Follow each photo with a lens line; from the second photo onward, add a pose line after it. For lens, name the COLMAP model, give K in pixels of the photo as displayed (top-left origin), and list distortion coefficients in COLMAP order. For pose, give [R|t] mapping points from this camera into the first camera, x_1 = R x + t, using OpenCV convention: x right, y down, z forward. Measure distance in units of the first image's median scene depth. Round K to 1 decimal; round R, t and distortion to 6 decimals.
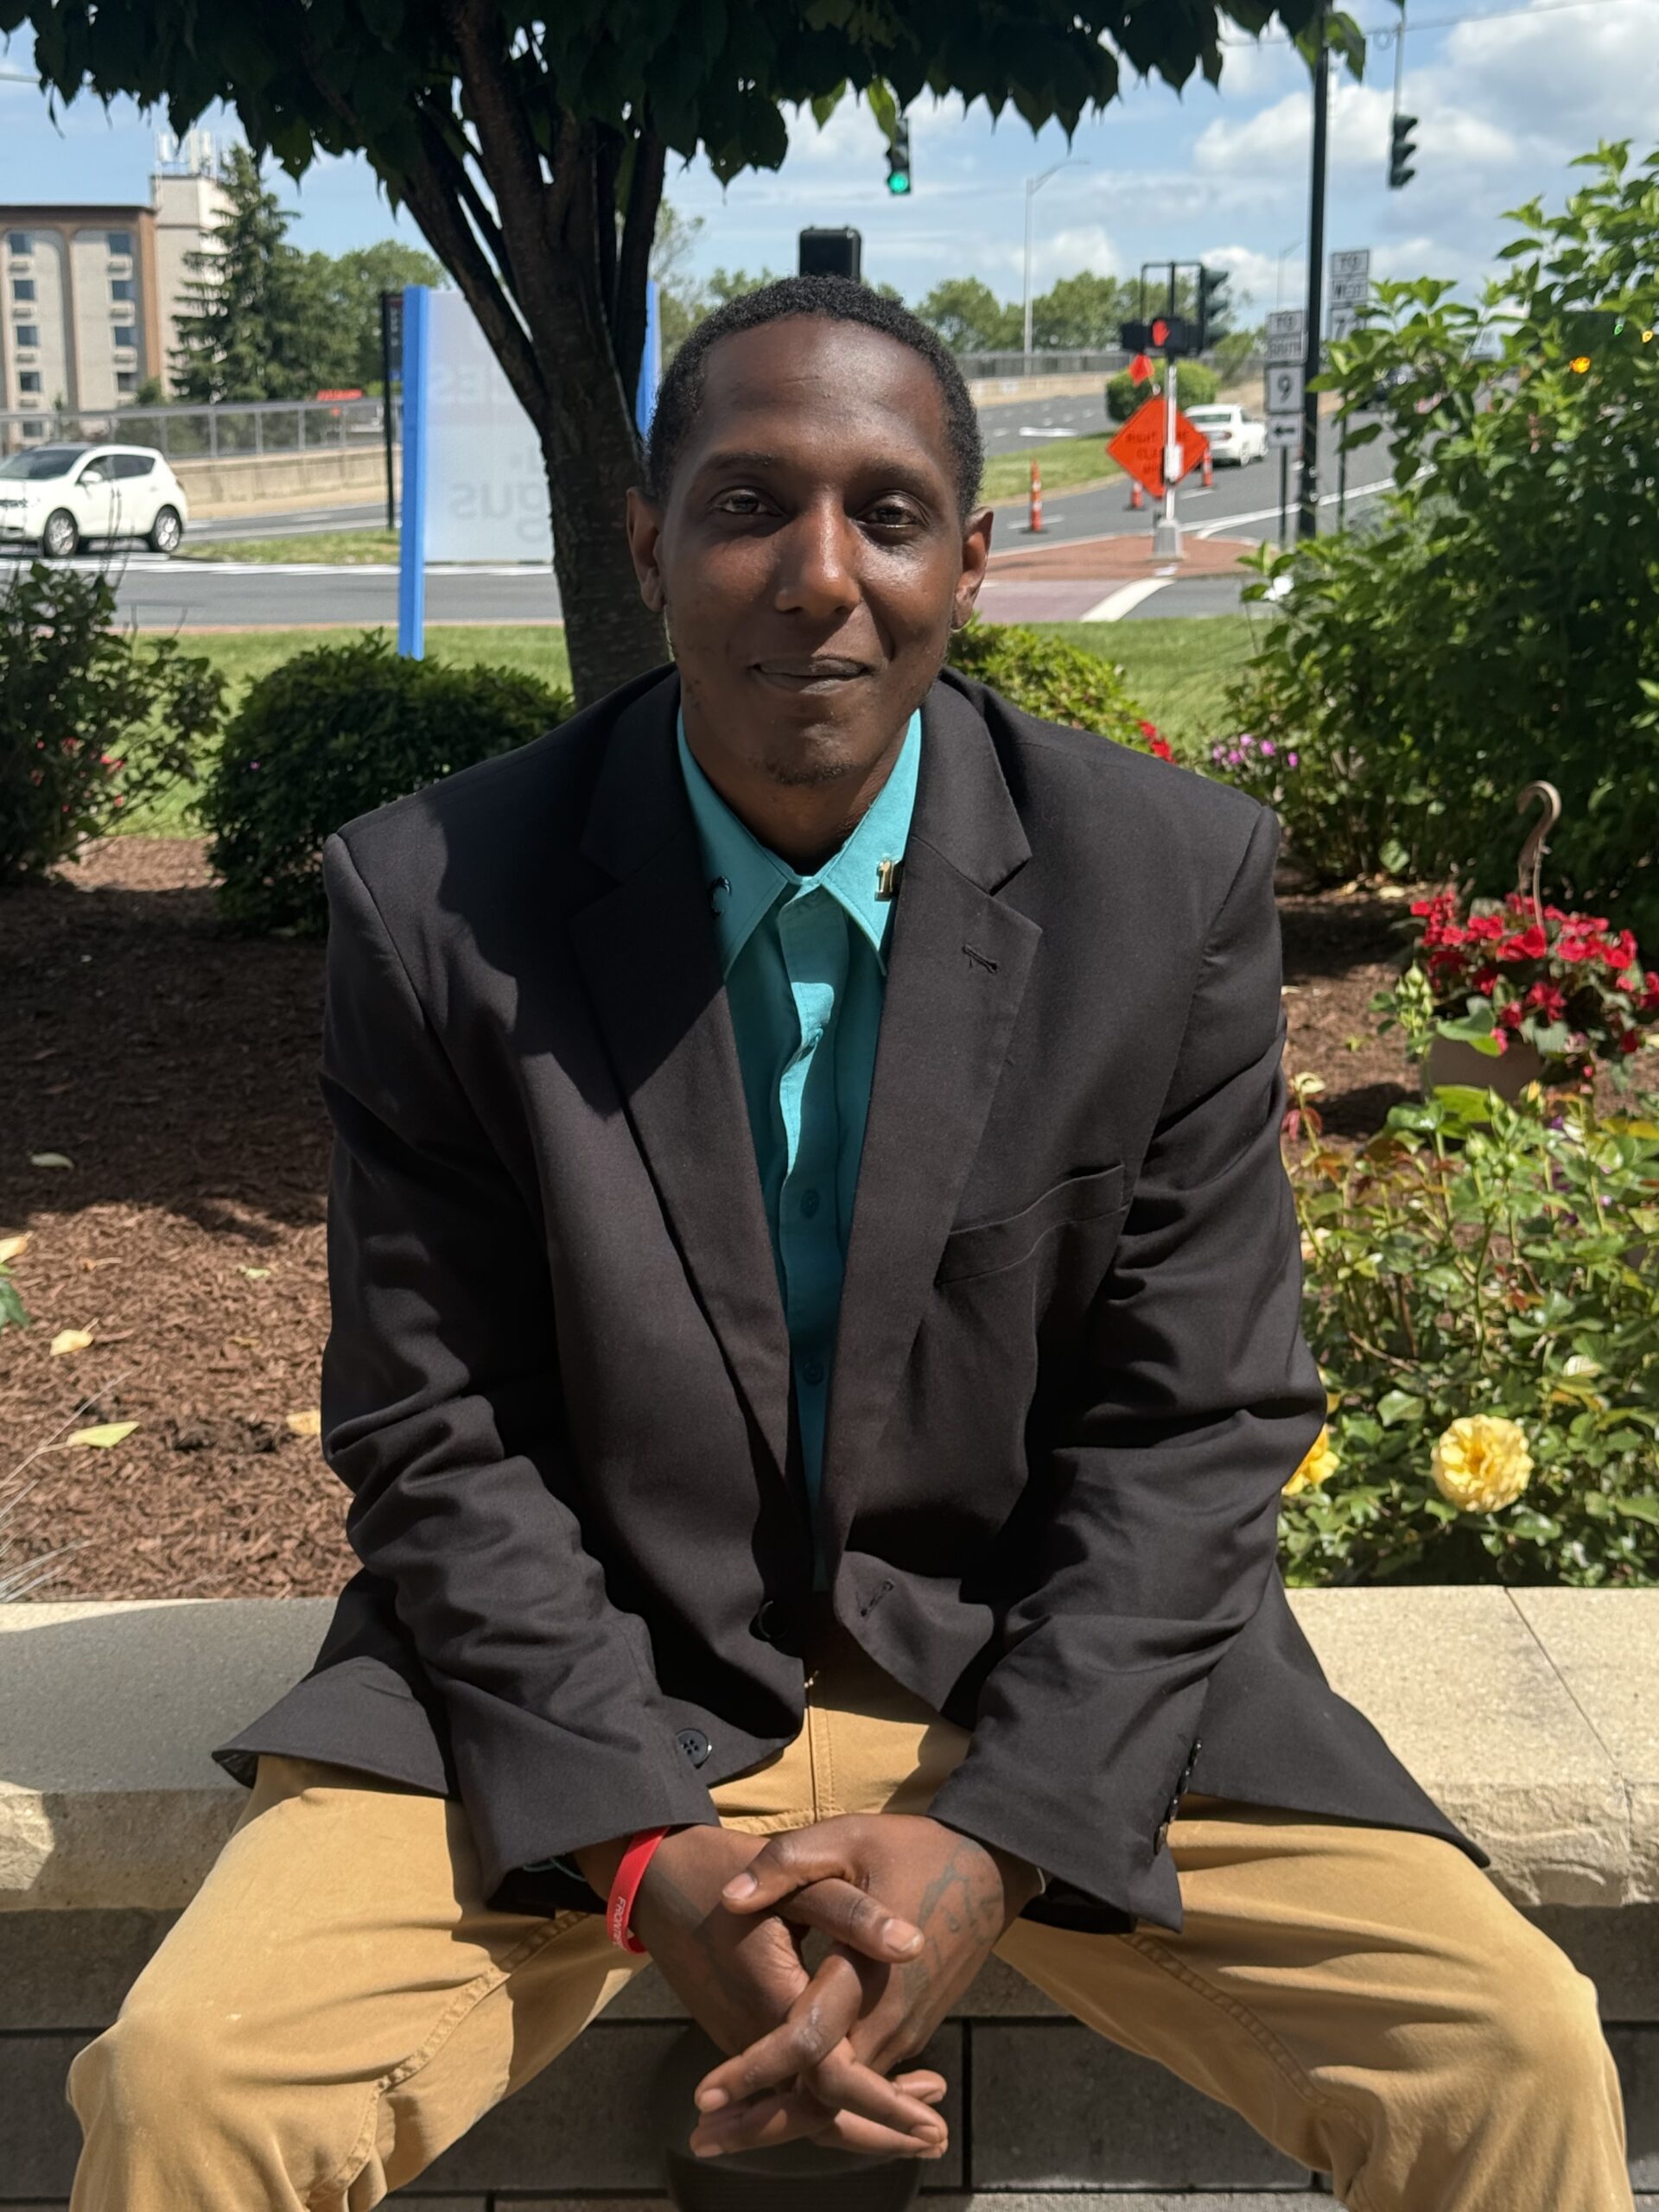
lens RADIAL K [[3326.2, 0, 819.0], [0, 3326.2, 1134.8], [0, 0, 1]] dist [0.168418, -0.230036]
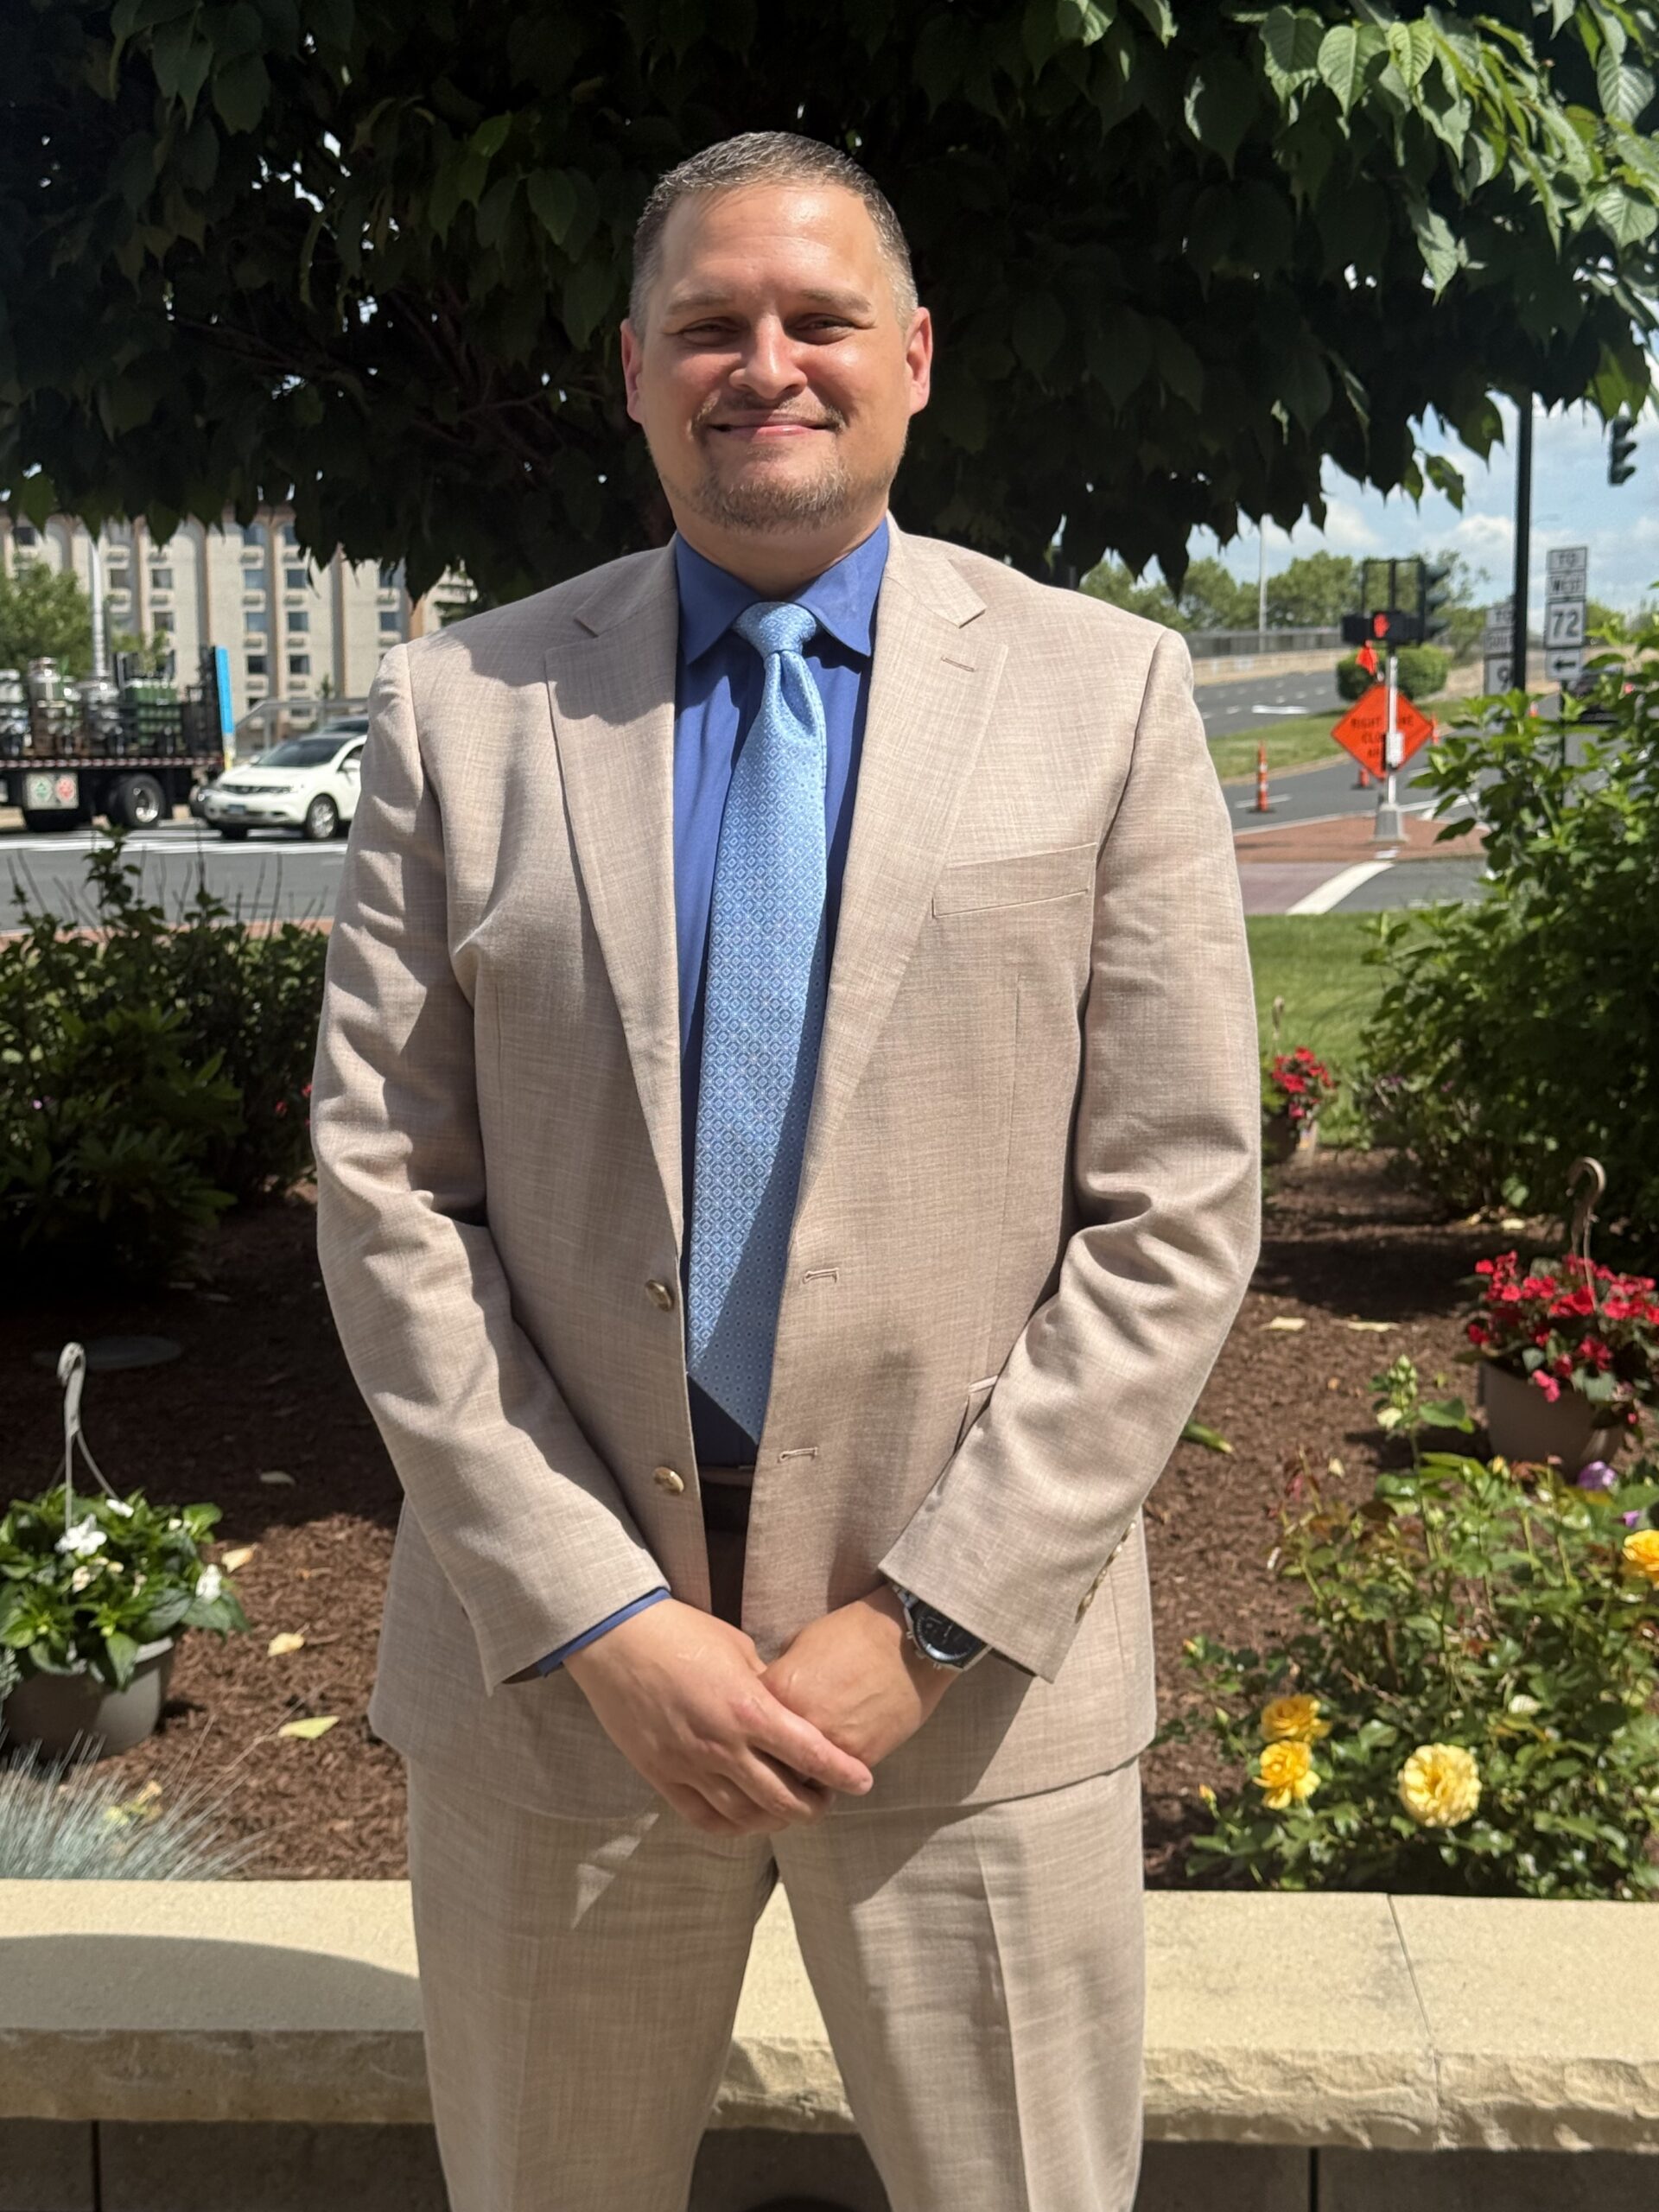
lens RADIAL K [[3324.2, 0, 829.5], [0, 3324.2, 1106.0], [0, 0, 1]] dist [0.180170, -0.299942]
pose [[0.997634, 0.006480, -0.068450, 0.030795], [-0.012341, 0.996257, -0.085550, -0.018944], [0.067640, 0.086192, 0.993980, -0.113124]]
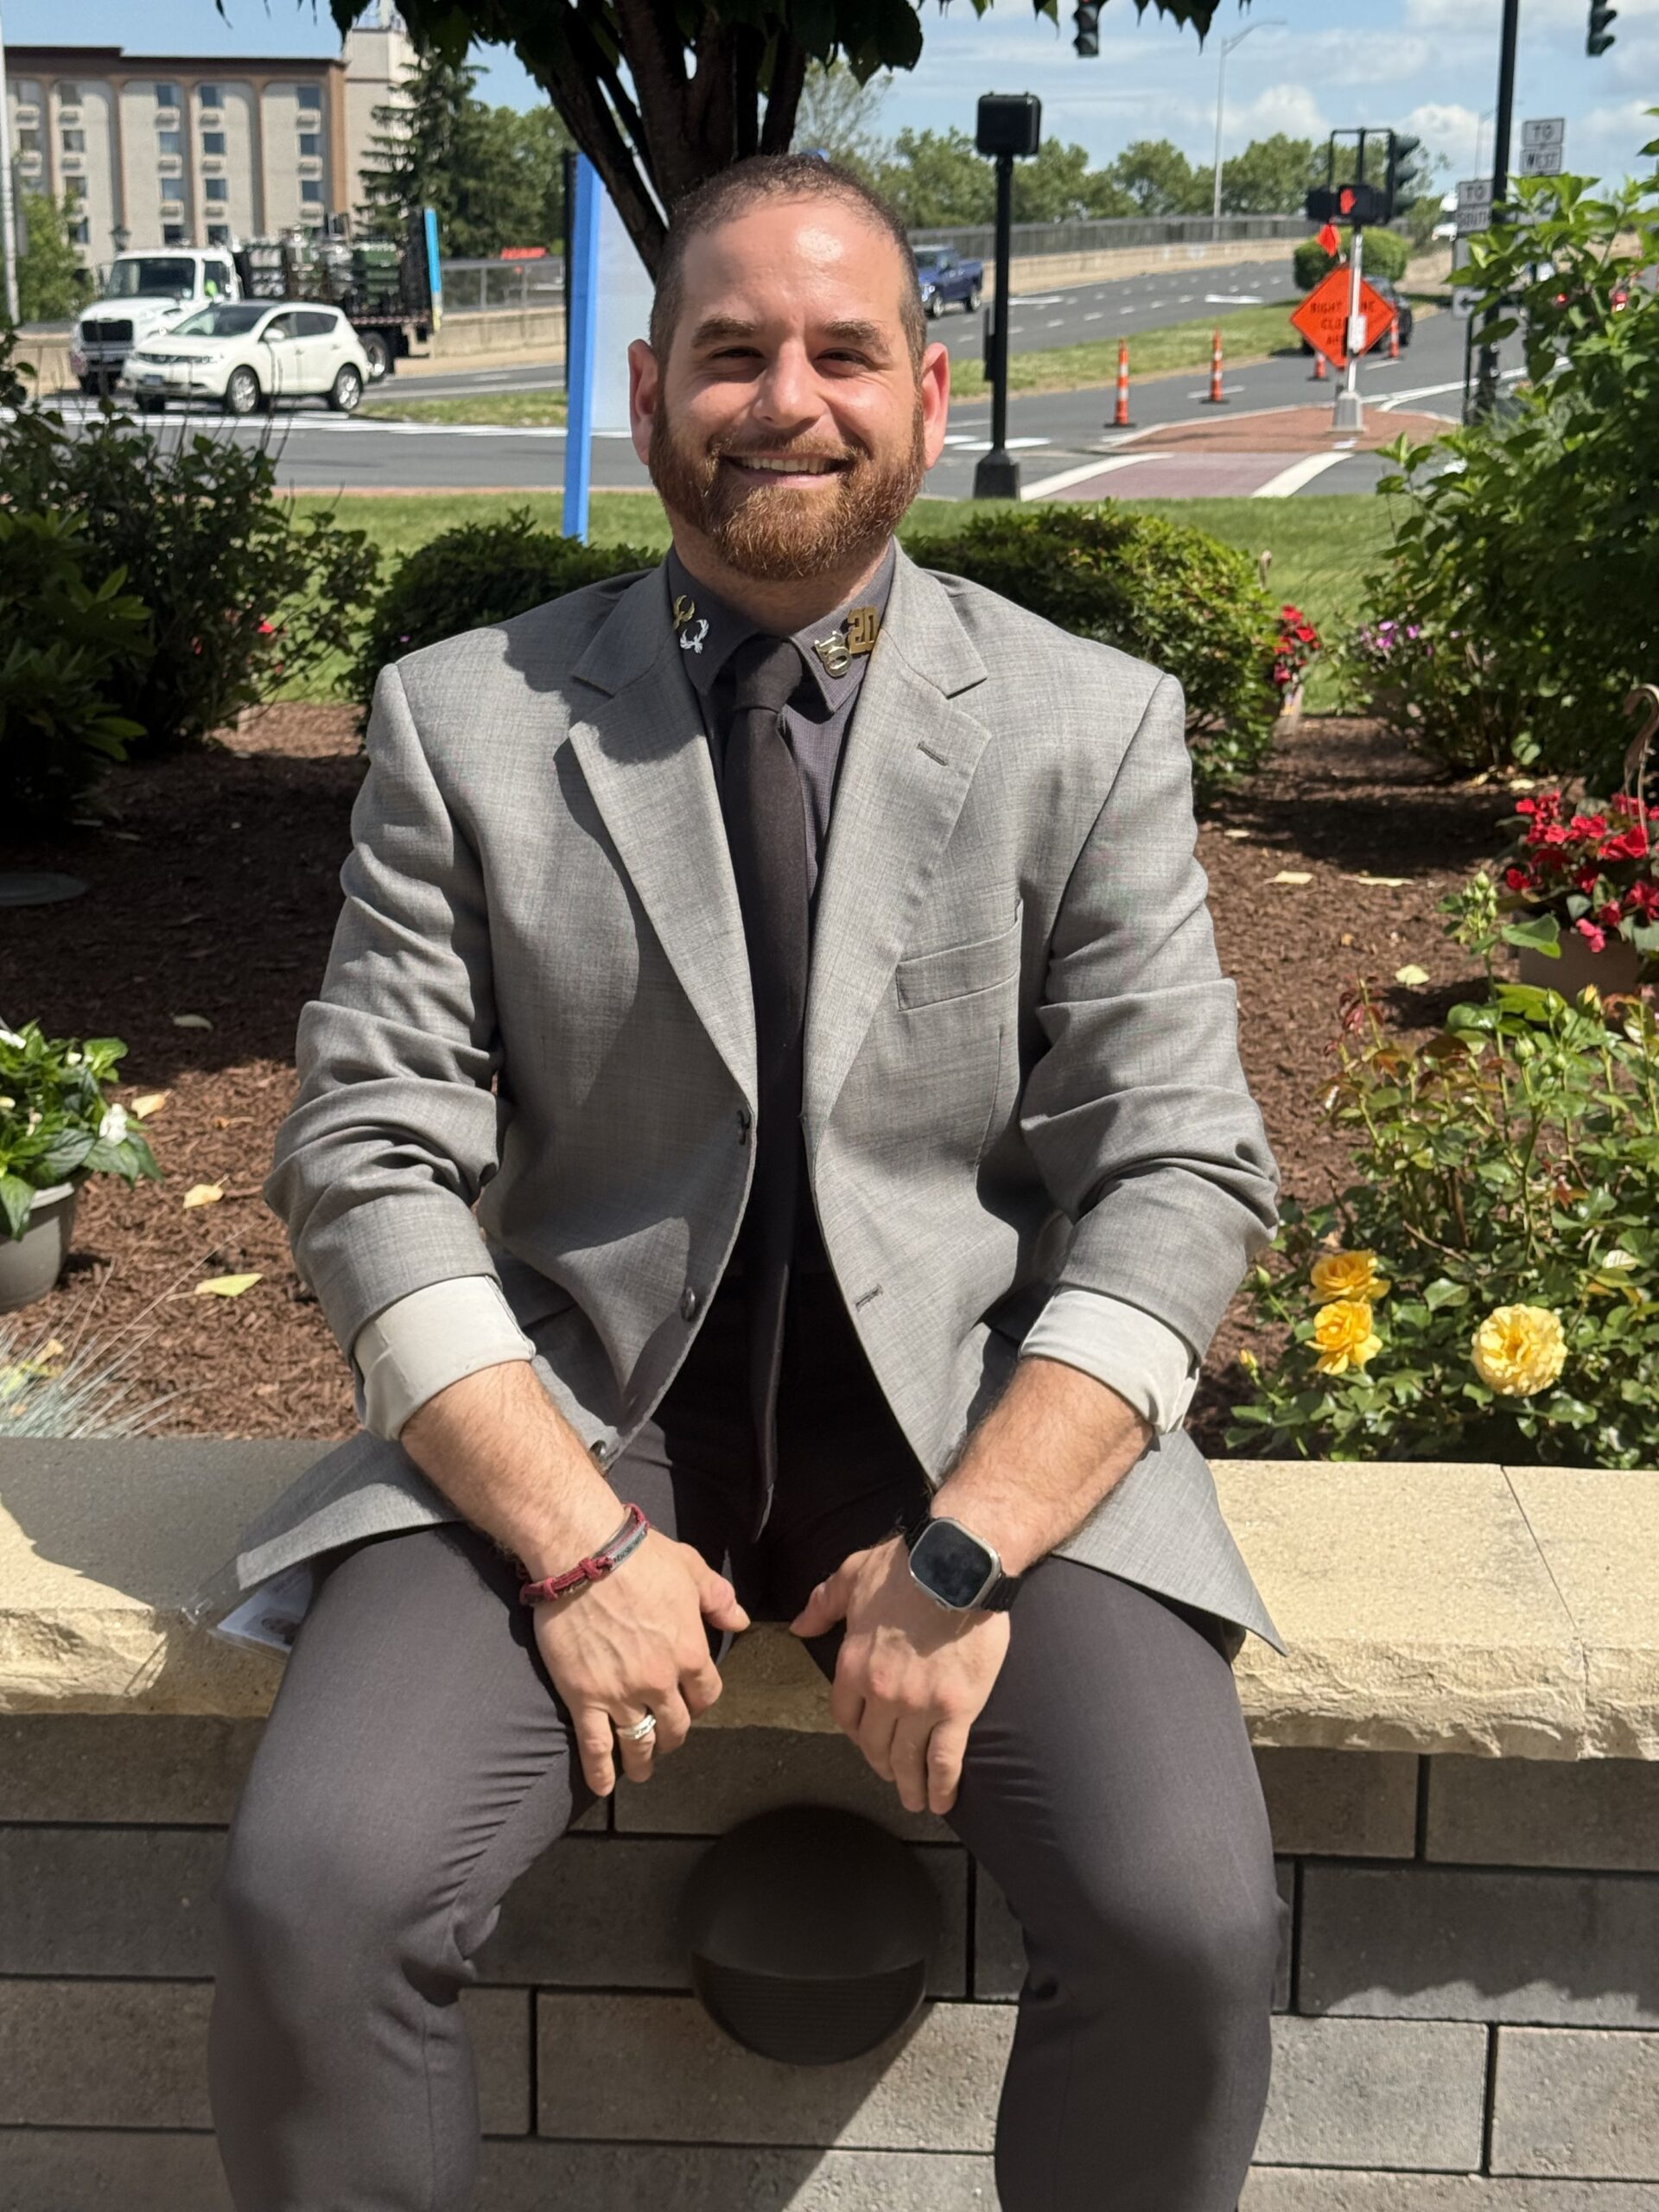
lens RADIAL K [[3324.2, 0, 829.5], [0, 3324.2, 1106.0], [0, 0, 1]] dist [0.180170, -0.299942]
pose [[0.998616, 0.025557, -0.045976, 0.014463], [-0.024135, 0.999221, 0.031232, -0.002734], [0.046738, -0.030079, 0.998454, -0.026079]]
